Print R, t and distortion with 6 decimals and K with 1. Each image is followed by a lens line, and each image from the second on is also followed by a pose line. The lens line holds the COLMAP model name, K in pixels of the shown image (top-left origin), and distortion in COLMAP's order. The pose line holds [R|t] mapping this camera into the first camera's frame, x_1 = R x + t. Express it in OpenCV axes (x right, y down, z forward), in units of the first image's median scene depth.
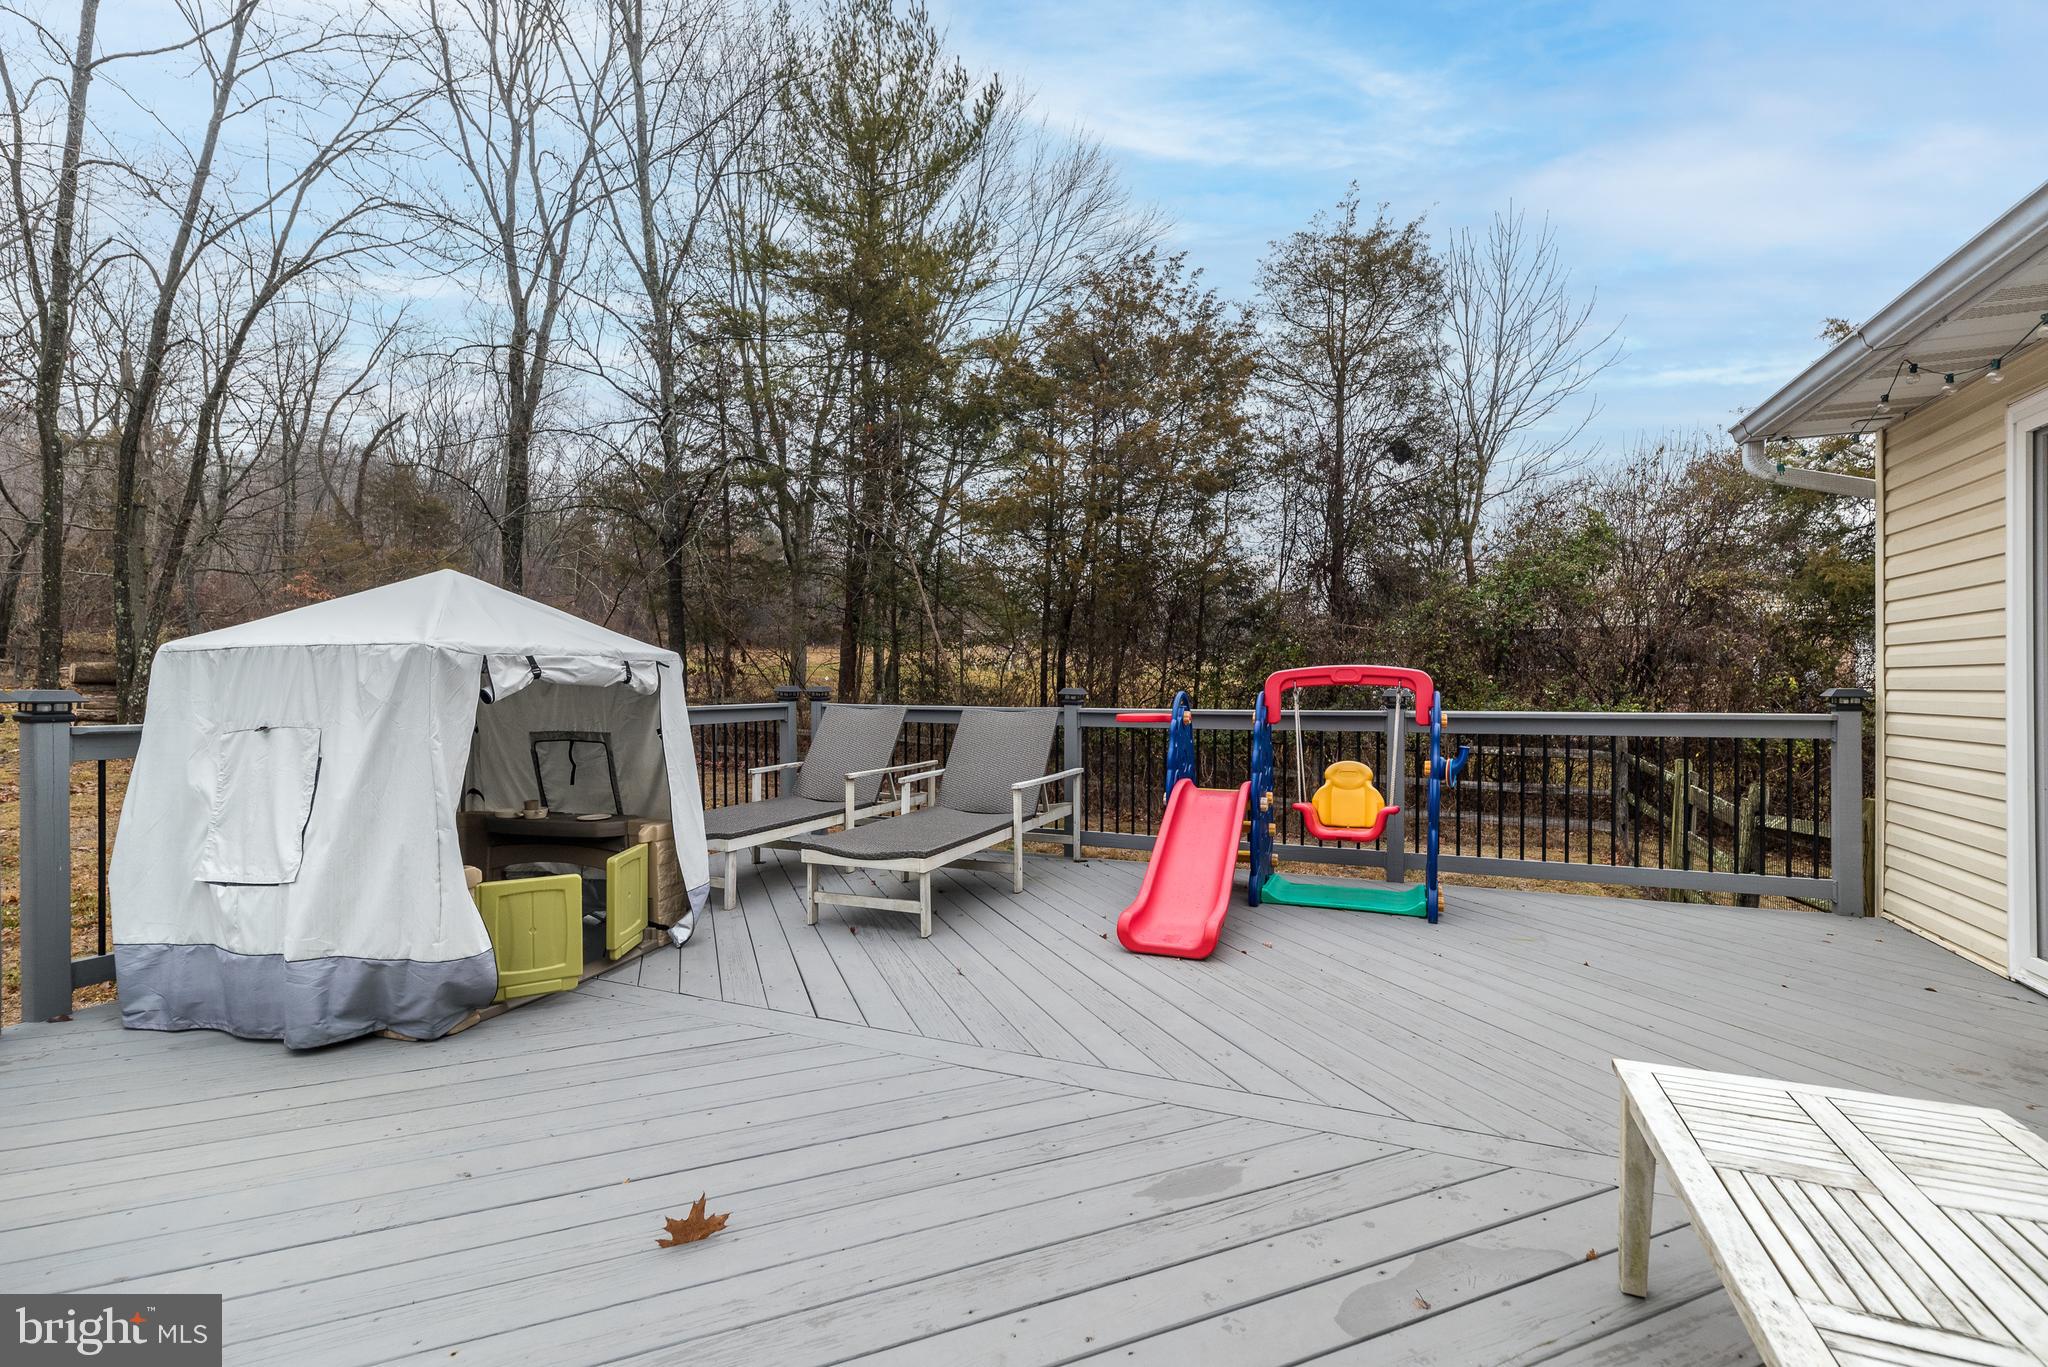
lens RADIAL K [[903.6, 0, 1021.3], [0, 903.6, 690.4], [0, 0, 1]] dist [0.002603, 0.000937]
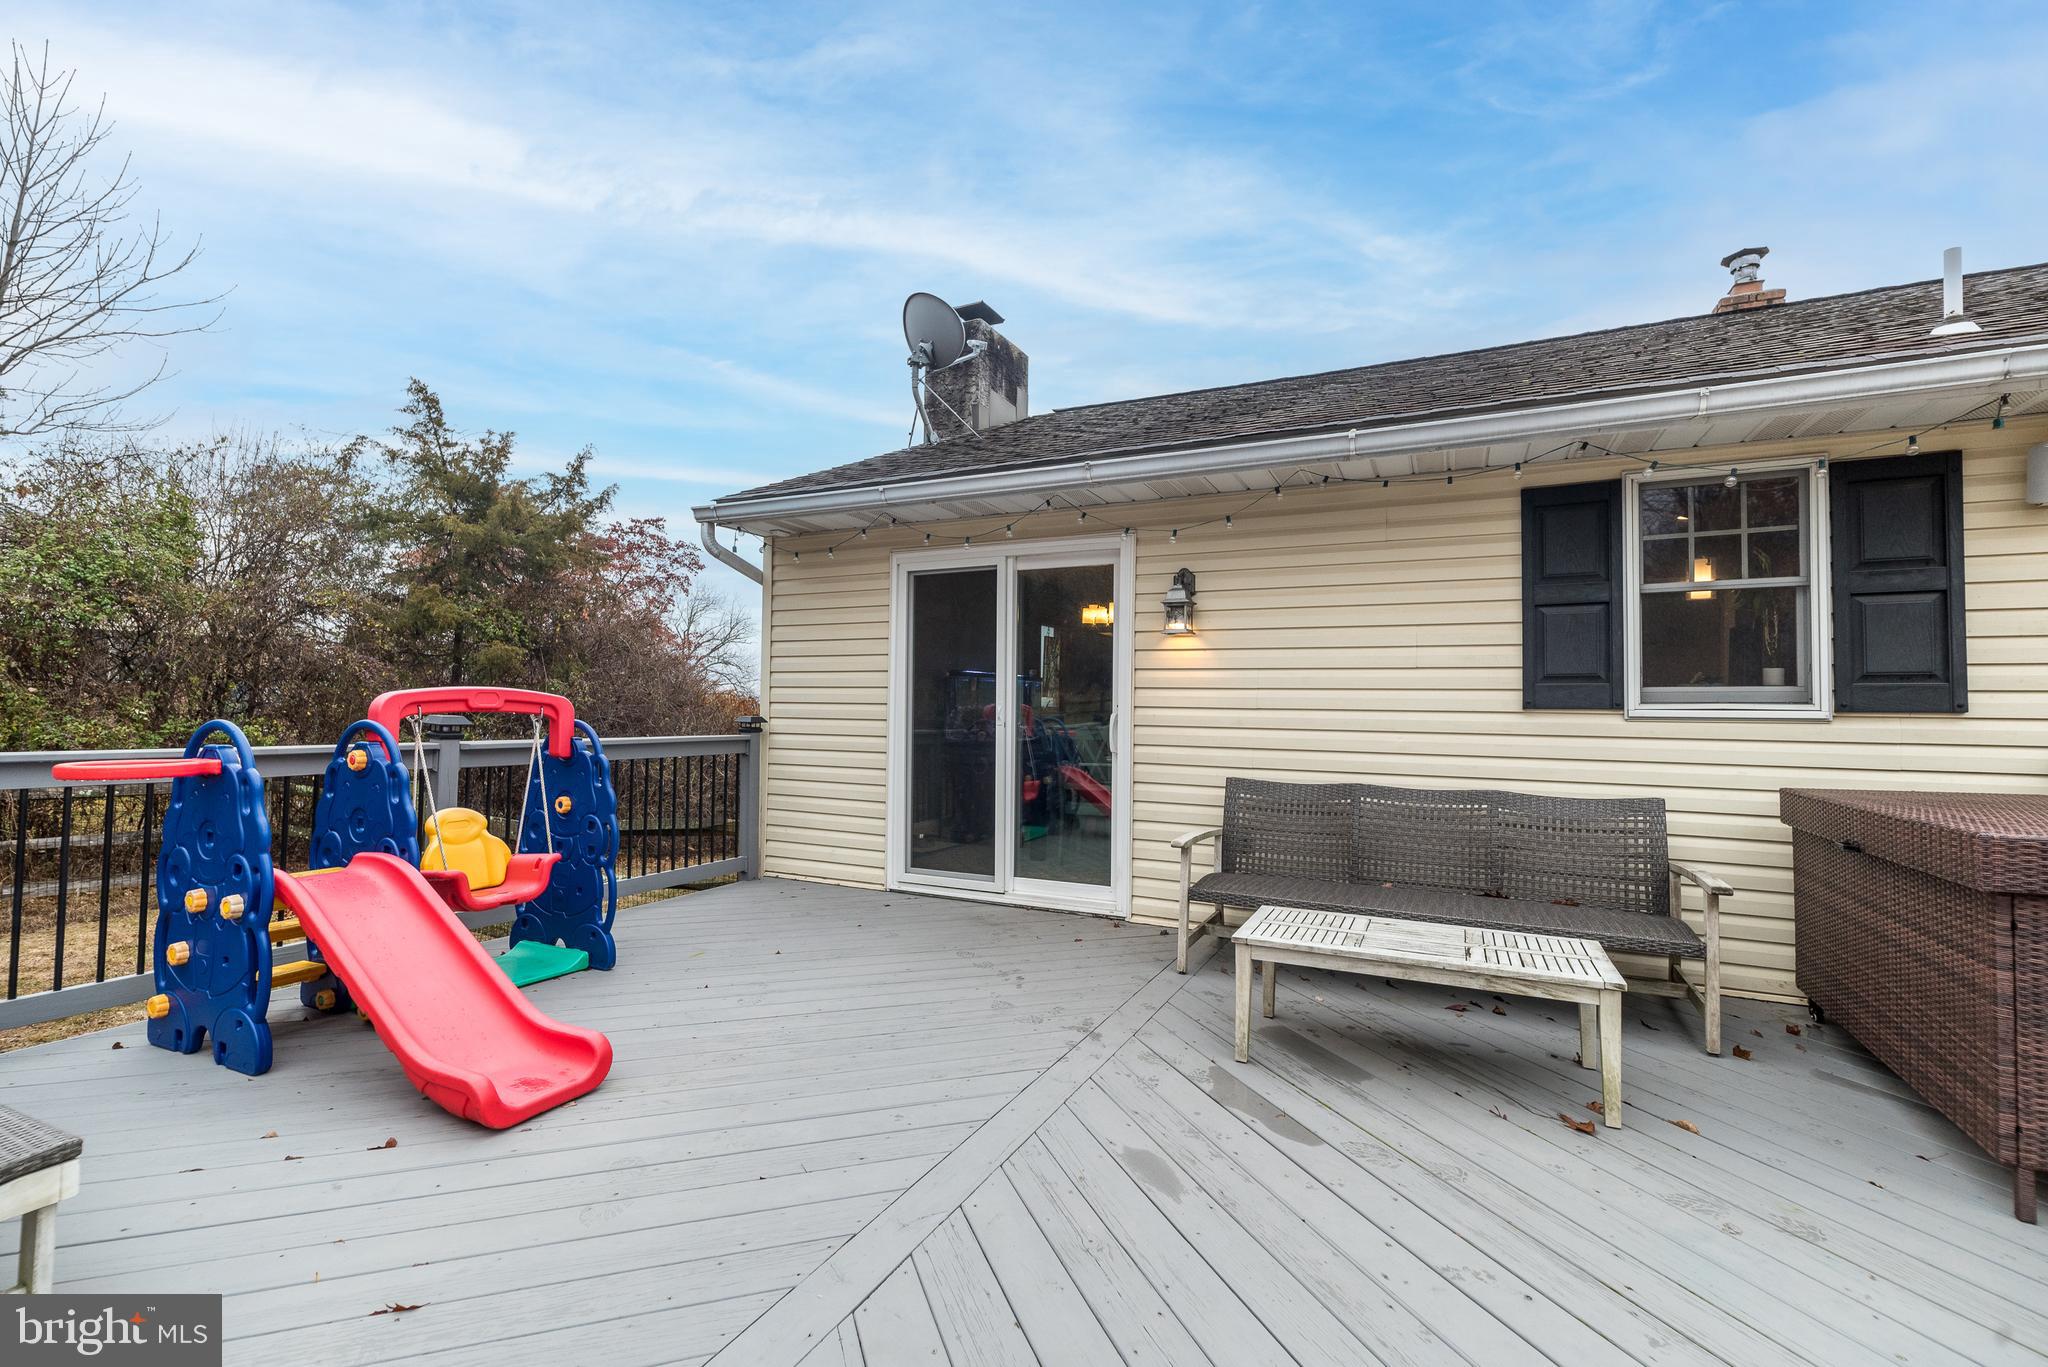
lens RADIAL K [[886.9, 0, 1027.4], [0, 886.9, 687.6], [0, 0, 1]] dist [-0.000643, -0.000001]
pose [[0.047302, 0.031024, 0.998399, -0.566669], [-0.007846, 0.999498, -0.030686, -0.010273], [-0.998850, -0.006382, 0.047522, 0.676301]]
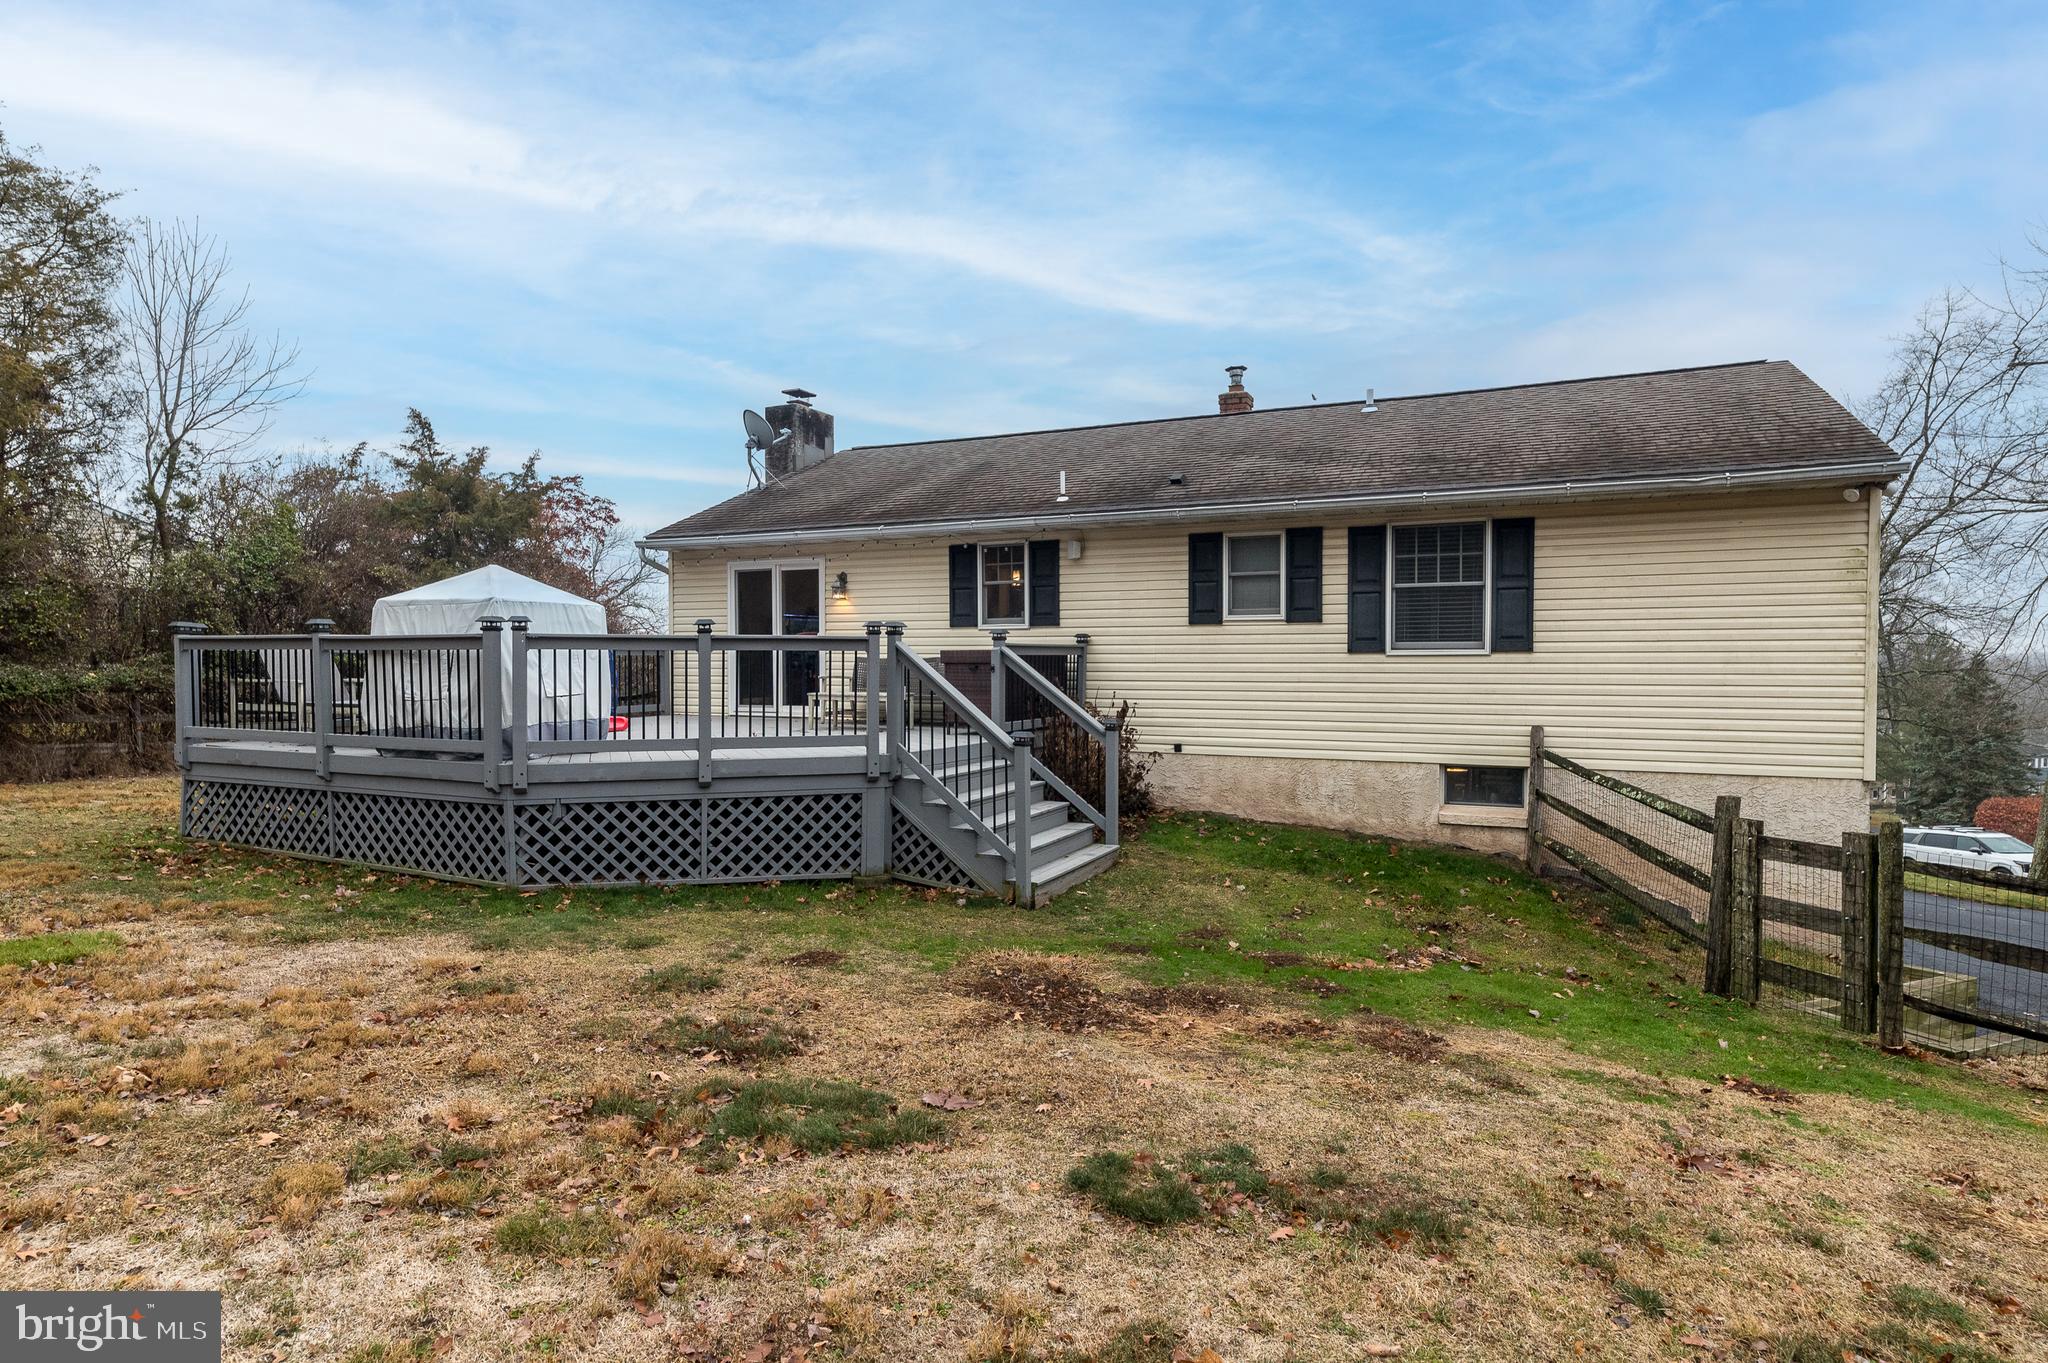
lens RADIAL K [[1096.1, 0, 1024.0], [0, 1096.1, 681.5], [0, 0, 1]] dist [0.061068, 0.000271]
pose [[0.036584, -0.016556, 0.999193, -3.380751], [0.005285, 0.999852, 0.016374, 0.113347], [-0.999317, 0.004682, 0.036666, -0.356720]]
